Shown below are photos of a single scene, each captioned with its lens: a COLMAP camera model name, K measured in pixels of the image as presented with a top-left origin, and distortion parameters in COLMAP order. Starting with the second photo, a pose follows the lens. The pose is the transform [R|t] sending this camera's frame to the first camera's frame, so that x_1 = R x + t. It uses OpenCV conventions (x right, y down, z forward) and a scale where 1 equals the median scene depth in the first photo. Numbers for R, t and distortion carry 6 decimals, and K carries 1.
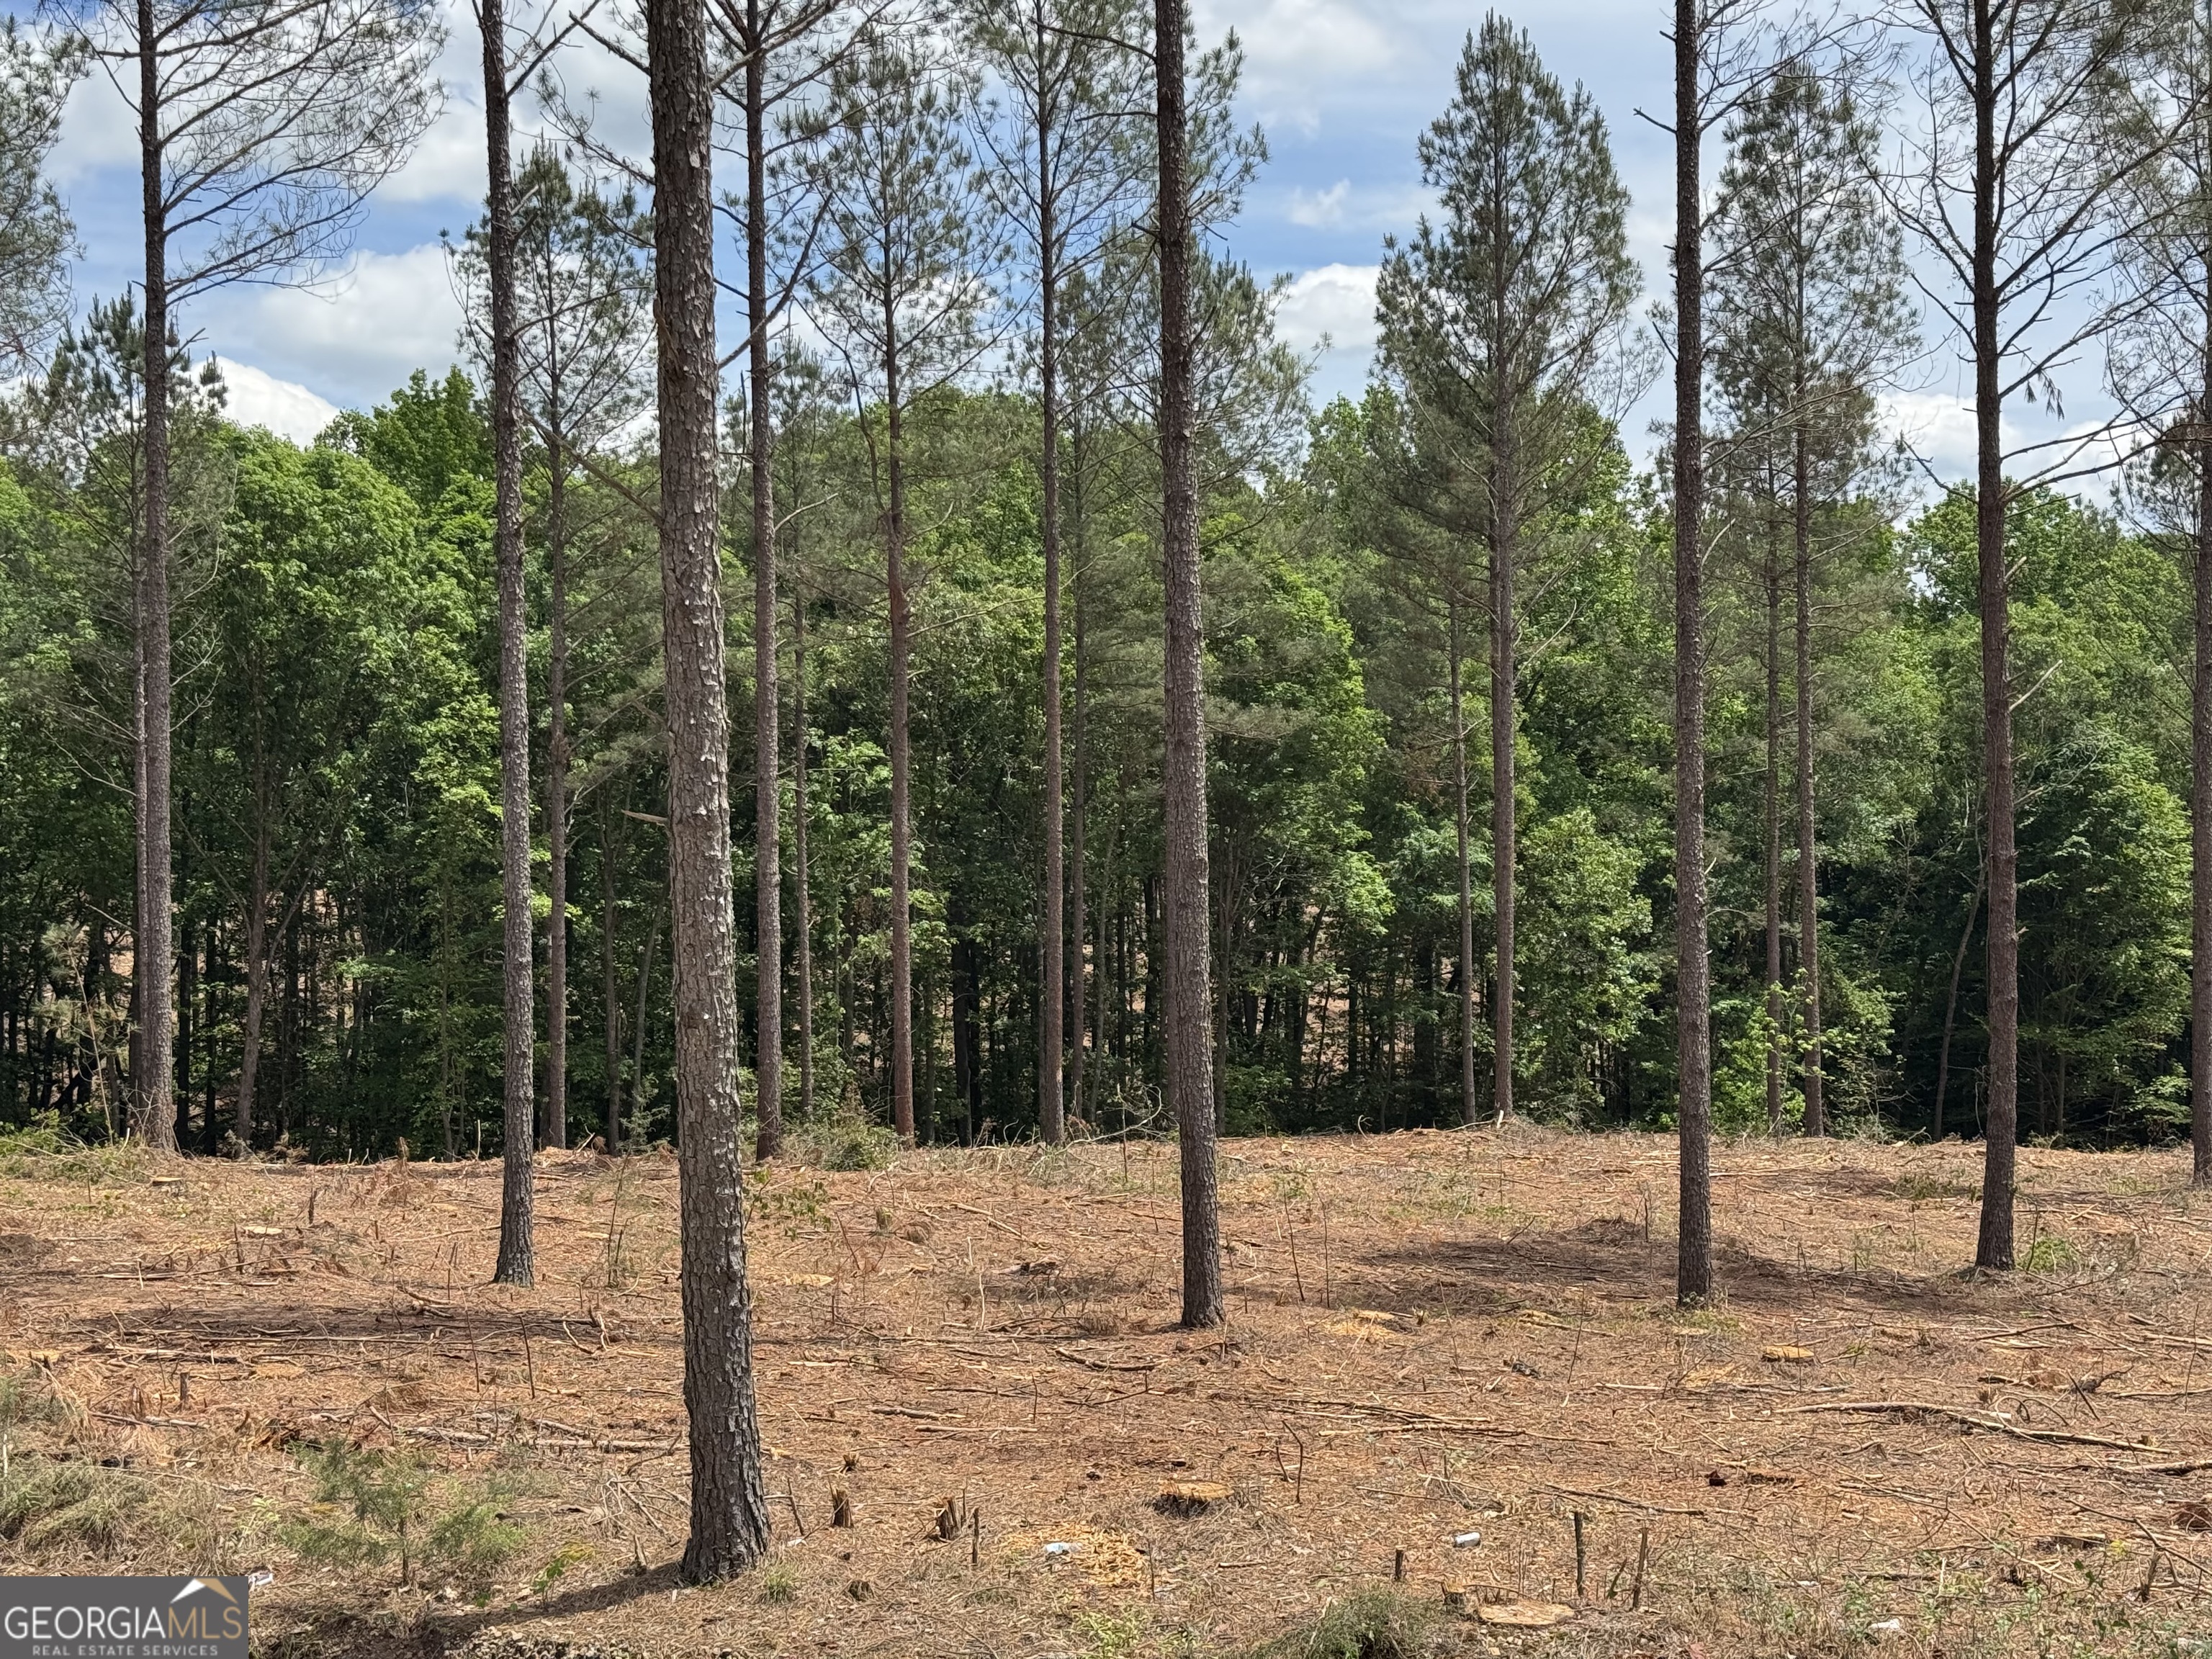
lens RADIAL K [[3070.7, 0, 1103.4], [0, 3070.7, 833.9], [0, 0, 1]] dist [0.105398, 0.000000]
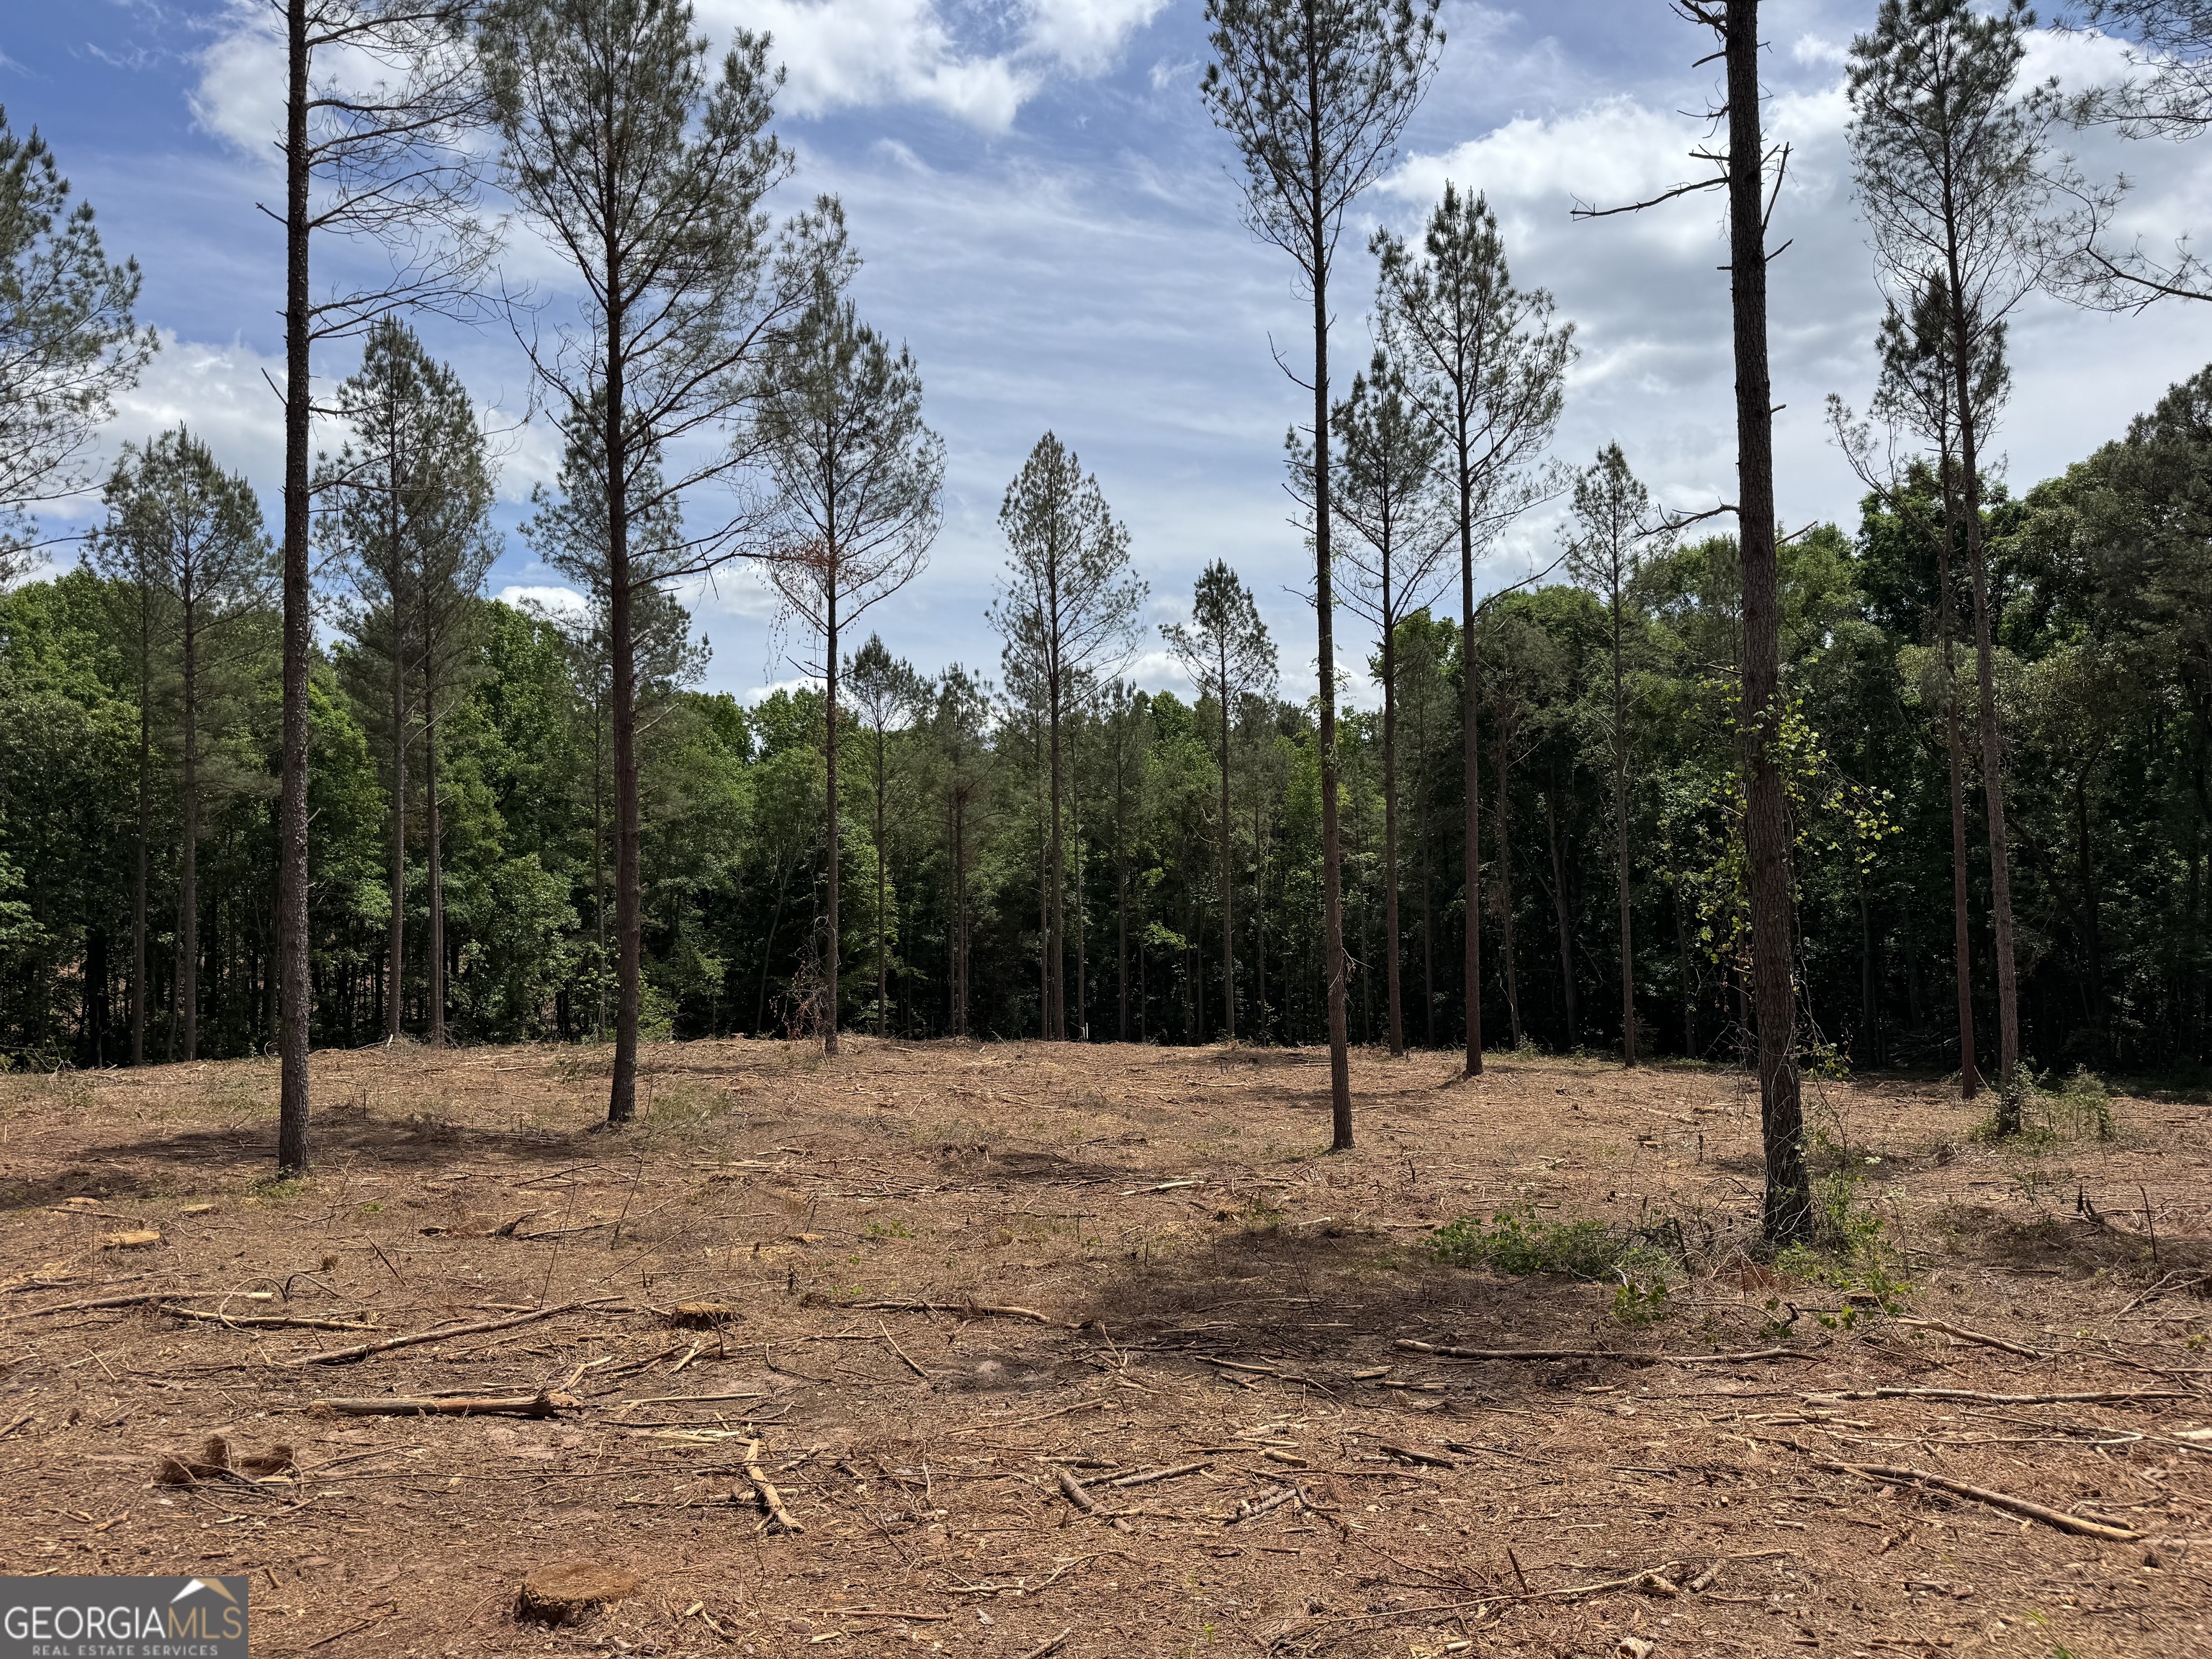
lens RADIAL K [[1532.2, 0, 1106.6], [0, 1532.2, 827.5], [0, 0, 1]] dist [-0.010286, -0.004339]
pose [[0.903435, 0.009531, 0.428618, 0.089948], [0.009988, 0.999014, -0.043268, 0.018296], [-0.428608, 0.043371, 0.902449, 0.128265]]
